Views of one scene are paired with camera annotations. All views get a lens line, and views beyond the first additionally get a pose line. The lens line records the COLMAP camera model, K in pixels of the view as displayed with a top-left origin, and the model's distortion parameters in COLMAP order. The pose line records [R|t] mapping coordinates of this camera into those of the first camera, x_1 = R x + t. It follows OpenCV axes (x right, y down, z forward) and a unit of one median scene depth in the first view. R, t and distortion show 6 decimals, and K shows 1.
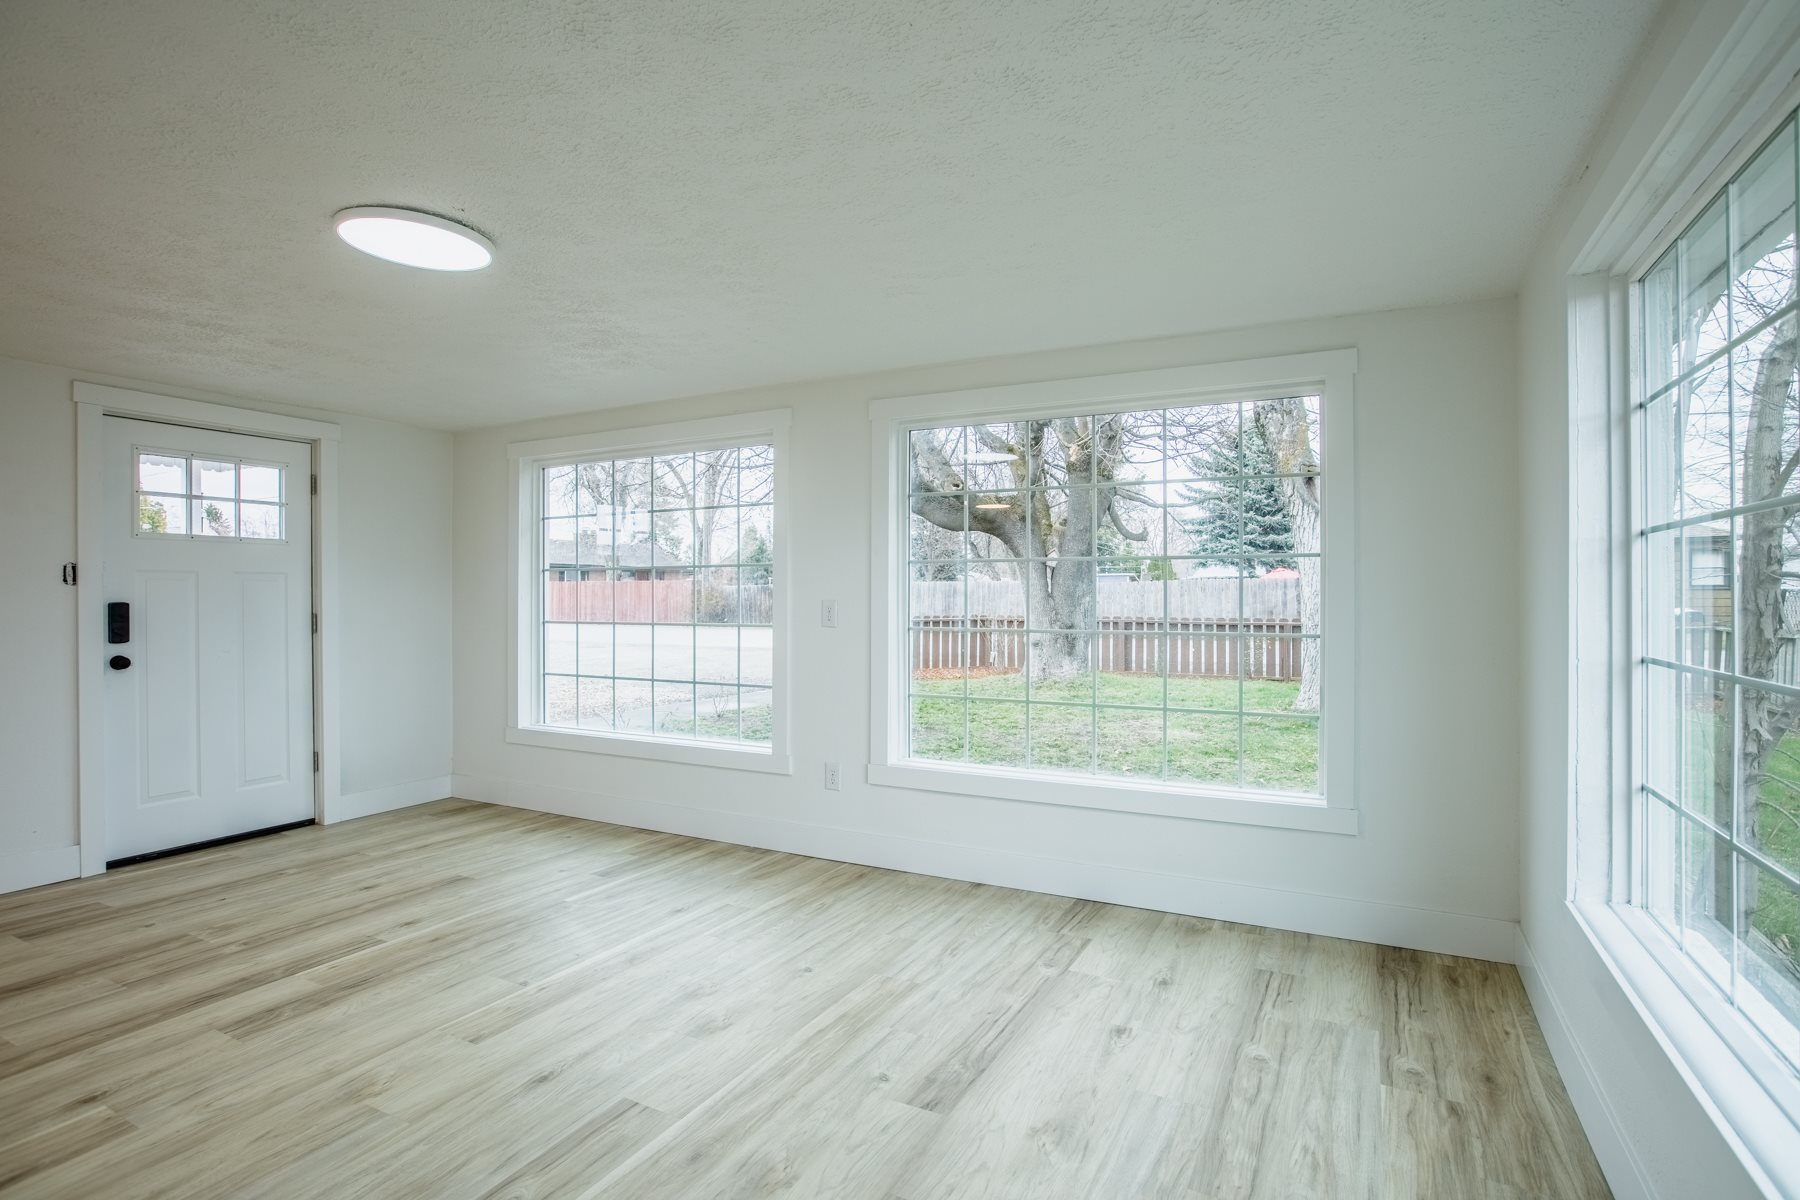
lens RADIAL K [[870.9, 0, 900.0], [0, 870.9, 600.0], [0, 0, 1]] dist [-0.054129, 0.021591]
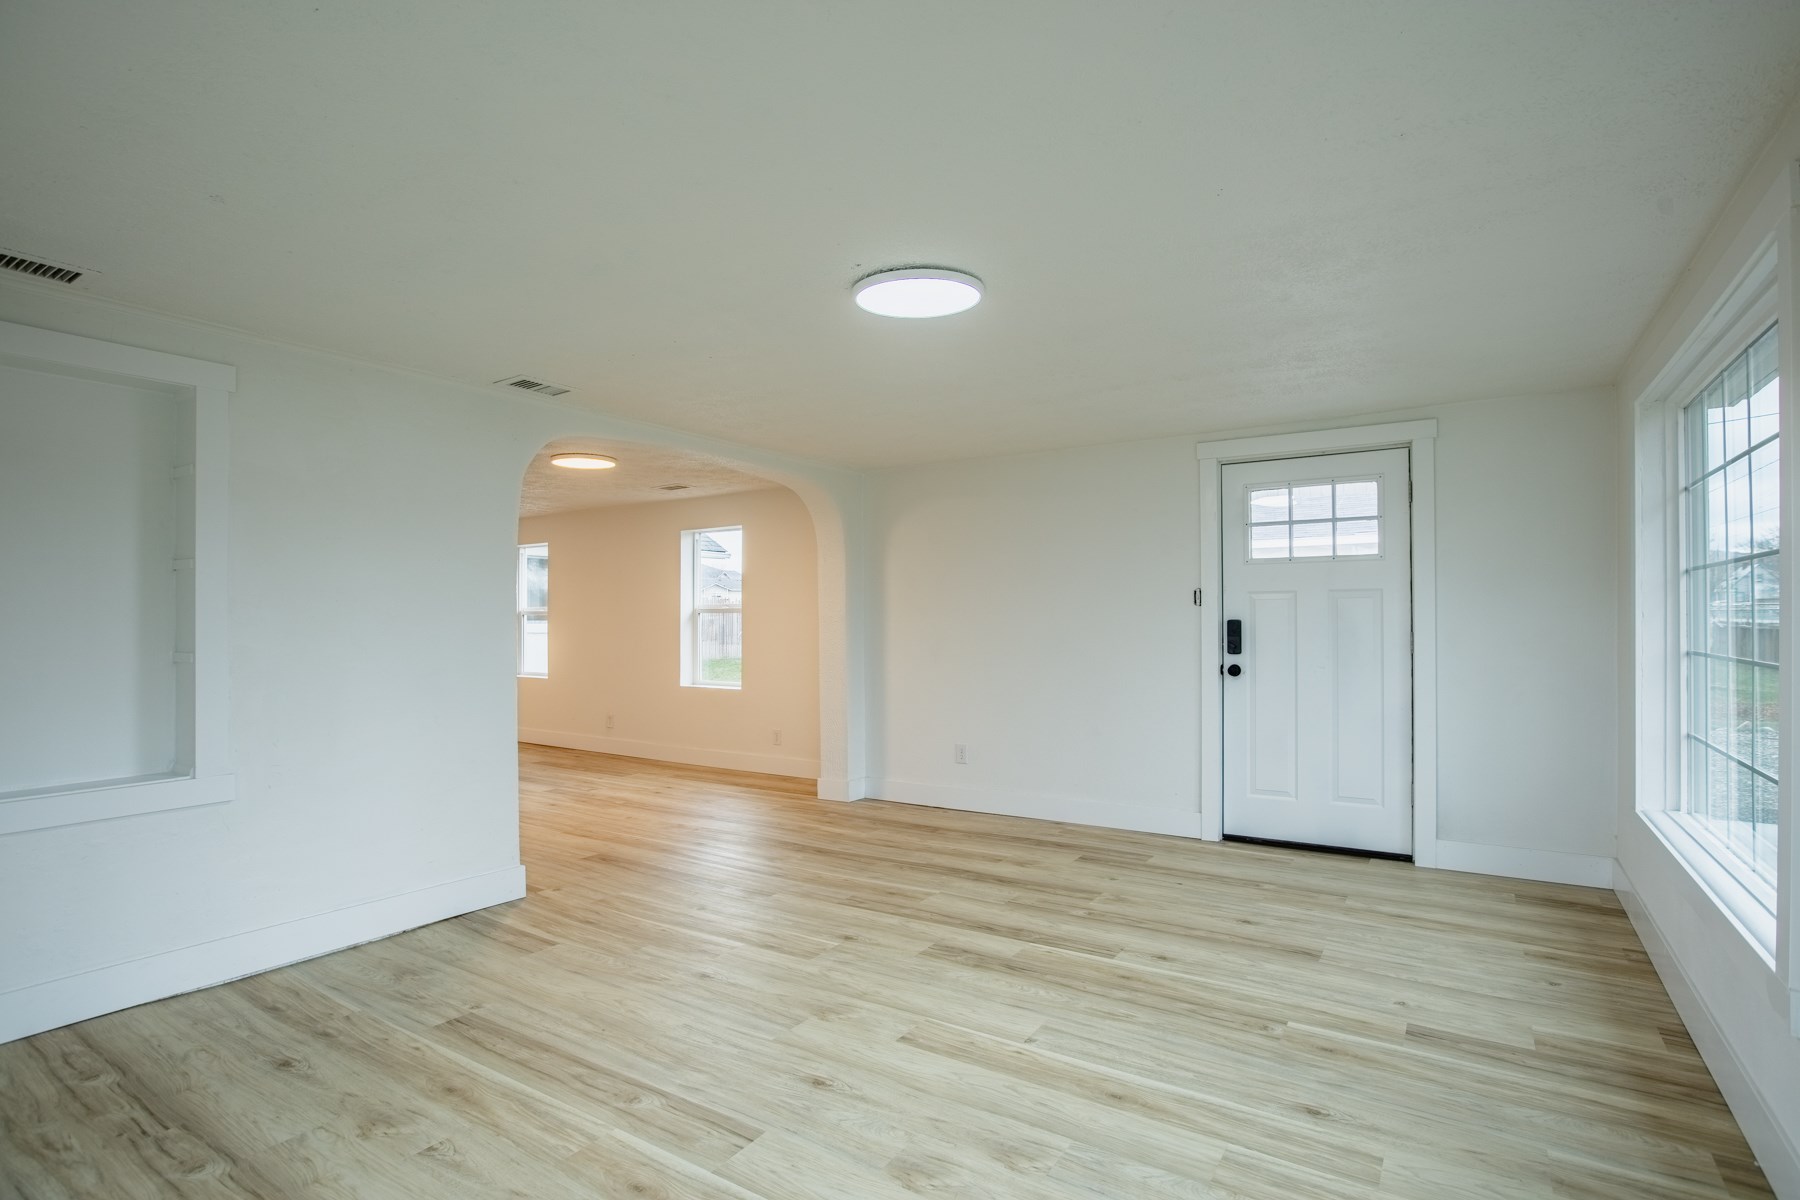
lens RADIAL K [[870.9, 0, 900.0], [0, 870.9, 600.0], [0, 0, 1]] dist [-0.054129, 0.021591]
pose [[-0.080145, -0.018126, -0.996618, 0.375028], [0.001166, 0.999832, -0.018278, -0.003410], [0.996783, -0.002627, -0.080110, 0.713033]]
